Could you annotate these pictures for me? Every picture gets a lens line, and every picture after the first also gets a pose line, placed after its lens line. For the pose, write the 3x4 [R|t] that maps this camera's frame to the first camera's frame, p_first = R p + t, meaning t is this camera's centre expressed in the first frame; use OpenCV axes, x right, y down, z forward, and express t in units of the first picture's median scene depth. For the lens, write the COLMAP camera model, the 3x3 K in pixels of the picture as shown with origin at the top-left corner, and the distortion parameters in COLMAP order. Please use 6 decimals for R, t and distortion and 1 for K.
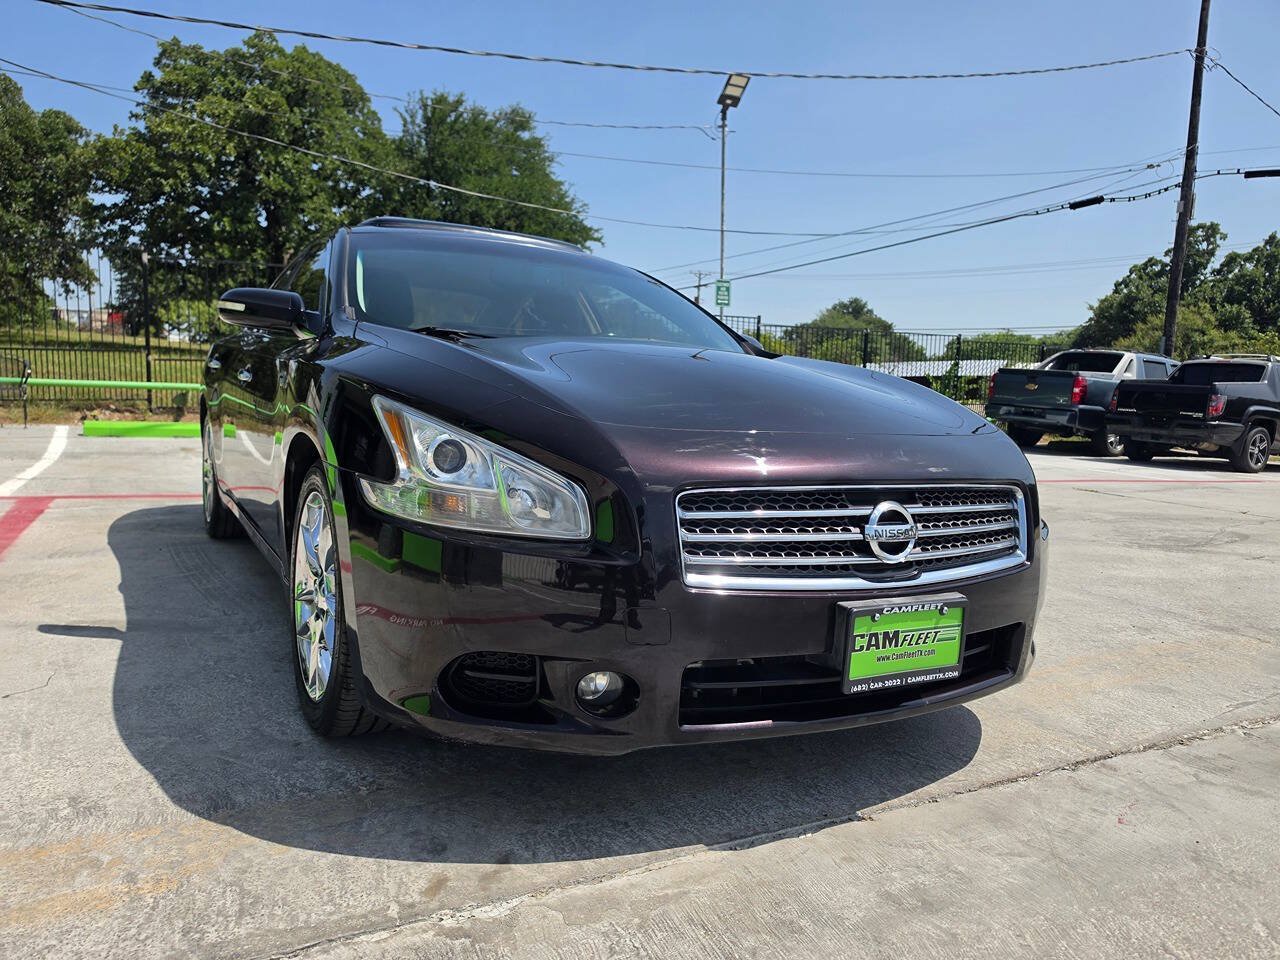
lens RADIAL K [[888.5, 0, 623.3], [0, 888.5, 482.4], [0, 0, 1]] dist [0.000514, -0.003497]
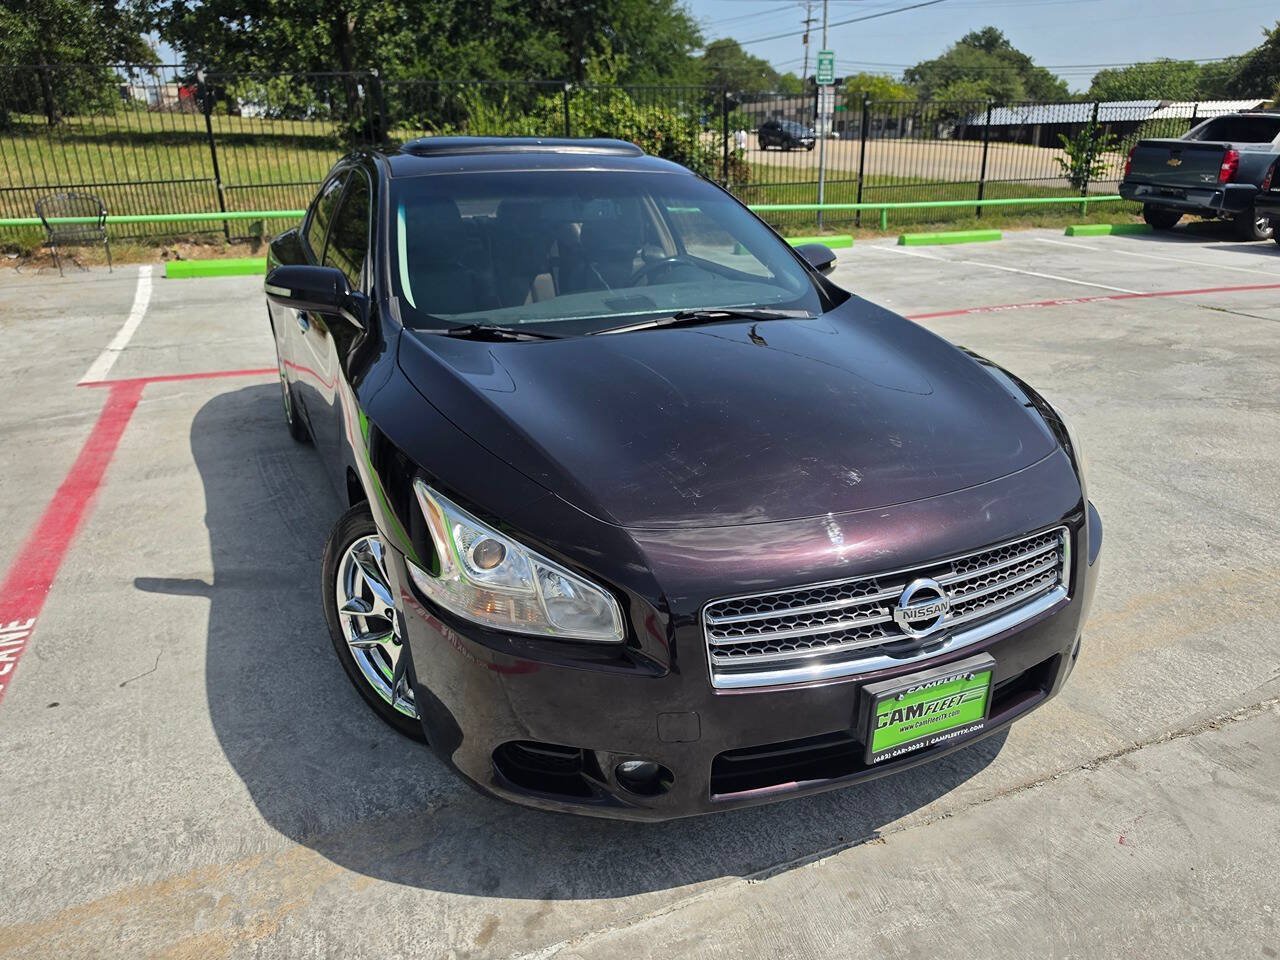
lens RADIAL K [[912.9, 0, 654.5], [0, 912.9, 481.9], [0, 0, 1]] dist [-0.003602, -0.006533]
pose [[0.996685, -0.012448, -0.080397, 0.044212], [0.031884, 0.968936, 0.245248, -0.194848], [0.074846, -0.246999, 0.966121, -0.003177]]
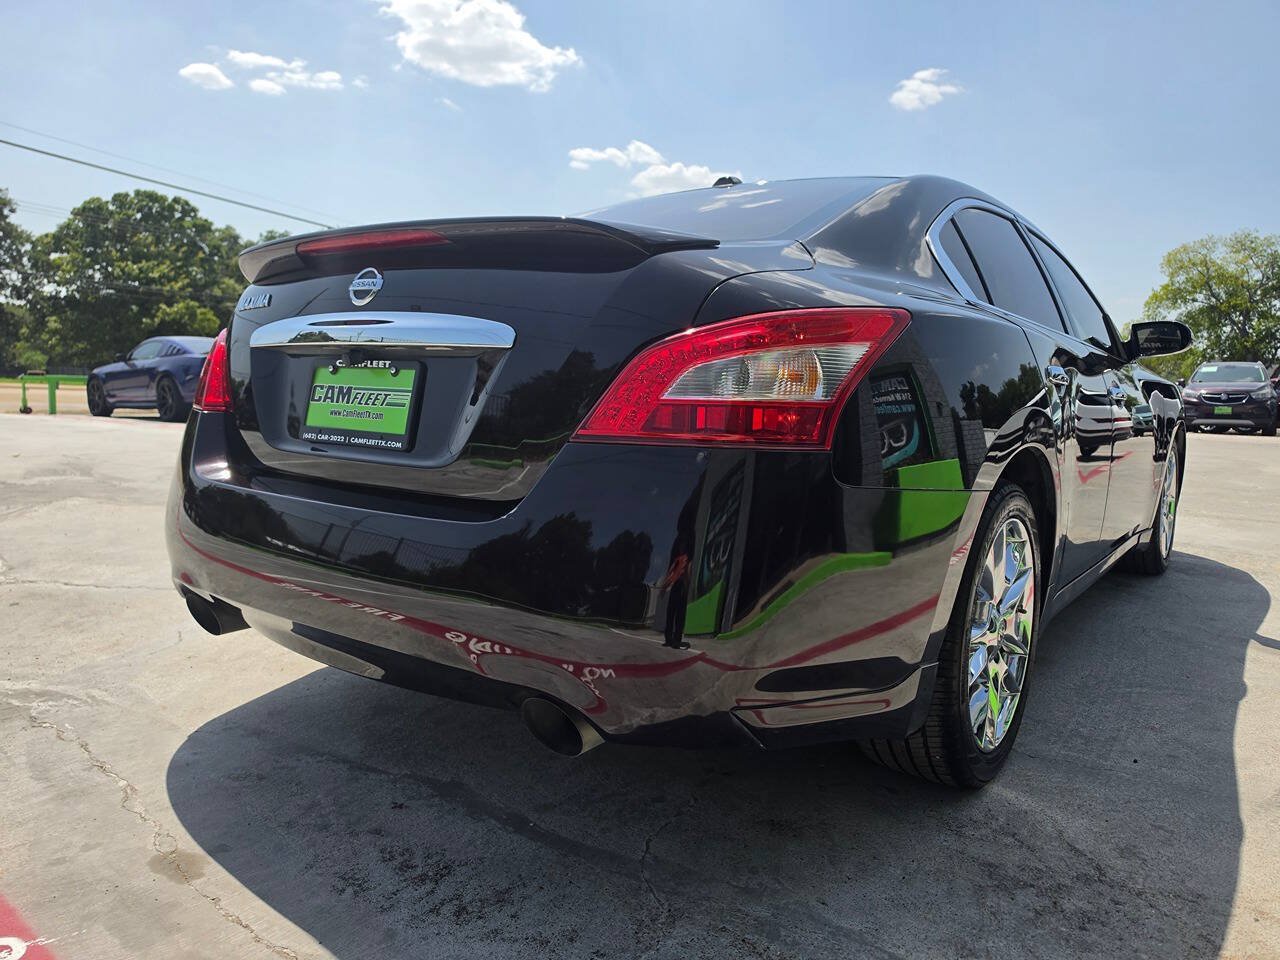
lens RADIAL K [[909.0, 0, 621.2], [0, 909.0, 462.3], [0, 0, 1]] dist [-0.005105, 0.003128]
pose [[-0.390105, -0.146972, 0.908965, -1.117937], [0.044591, 0.983005, 0.178081, -0.252235], [-0.919690, 0.110002, -0.376921, 1.901553]]
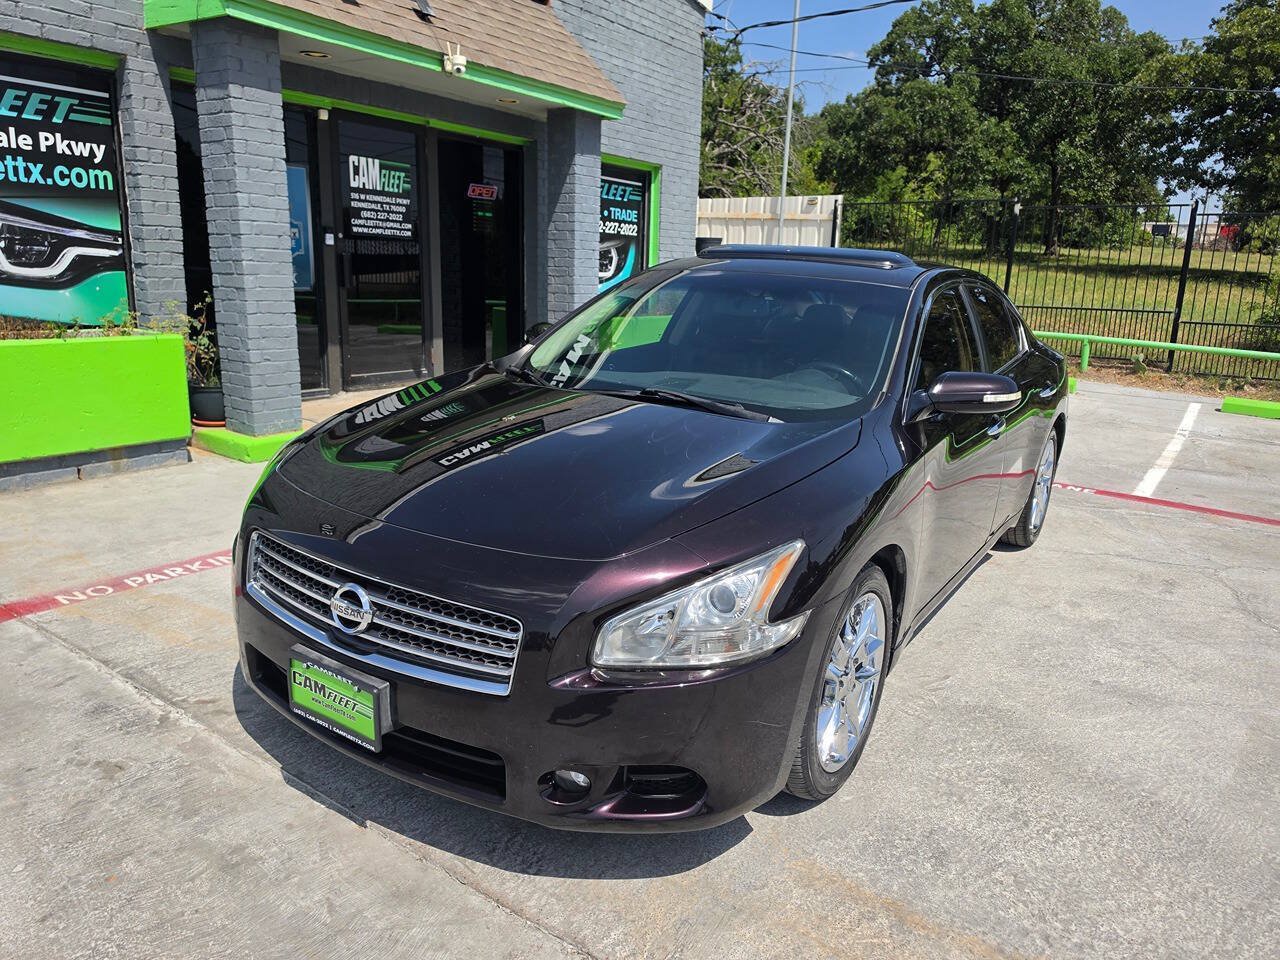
lens RADIAL K [[895.5, 0, 666.1], [0, 895.5, 476.6], [0, 0, 1]] dist [0.032356, -0.052529]
pose [[0.473857, 0.191368, -0.859557, 0.831656], [-0.116813, 0.981135, 0.154039, -0.195357], [0.872820, 0.027415, 0.487272, 0.427831]]
